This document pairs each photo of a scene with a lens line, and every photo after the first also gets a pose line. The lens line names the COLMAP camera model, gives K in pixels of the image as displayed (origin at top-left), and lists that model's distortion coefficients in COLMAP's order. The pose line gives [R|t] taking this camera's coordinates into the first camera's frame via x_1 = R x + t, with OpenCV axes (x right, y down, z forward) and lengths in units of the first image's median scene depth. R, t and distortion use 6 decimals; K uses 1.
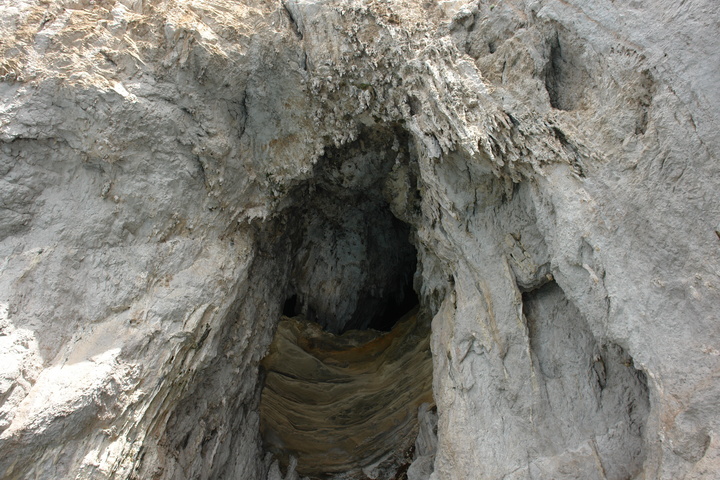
lens RADIAL K [[516.6, 0, 352.7], [0, 516.6, 238.8], [0, 0, 1]] dist [-0.096923, 0.061852]
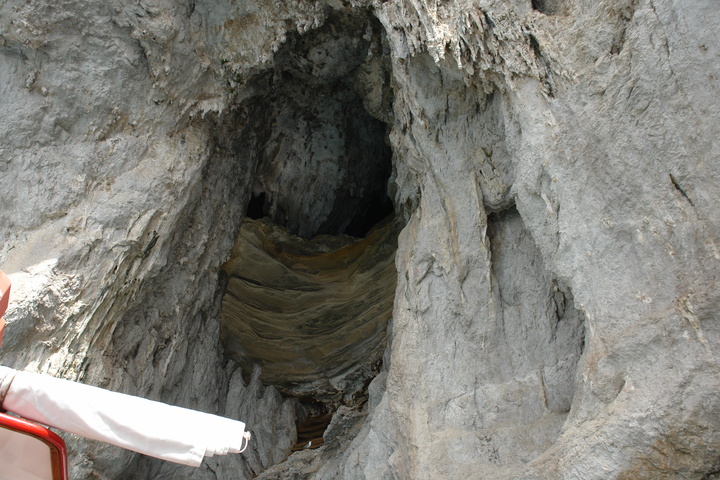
lens RADIAL K [[598.7, 0, 354.3], [0, 598.7, 244.7], [0, 0, 1]] dist [-0.059799, 0.066501]
pose [[0.999397, 0.034653, 0.002130, 0.076808], [-0.034282, 0.975297, 0.218220, -0.057880], [0.005485, -0.218162, 0.975897, -0.058034]]
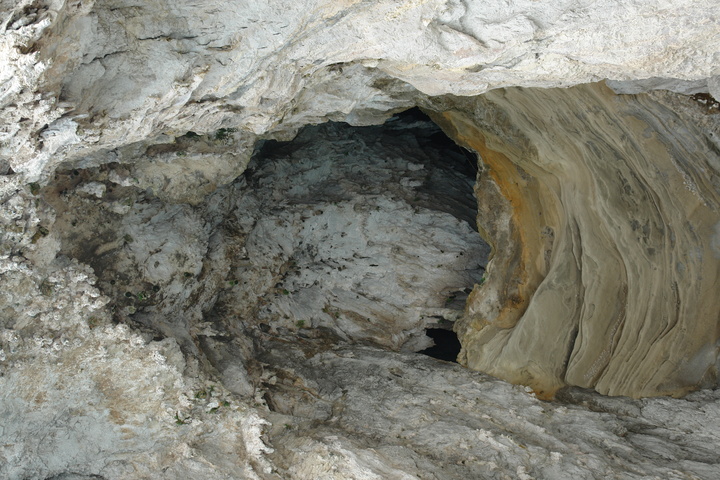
lens RADIAL K [[915.1, 0, 355.4], [0, 915.1, 245.4], [0, 0, 1]] dist [0.059751, 0.000000]
pose [[-0.073824, -0.994870, -0.069159, 0.078709], [0.996985, -0.071964, -0.029012, 0.112659], [0.023886, -0.071092, 0.997184, 0.089030]]
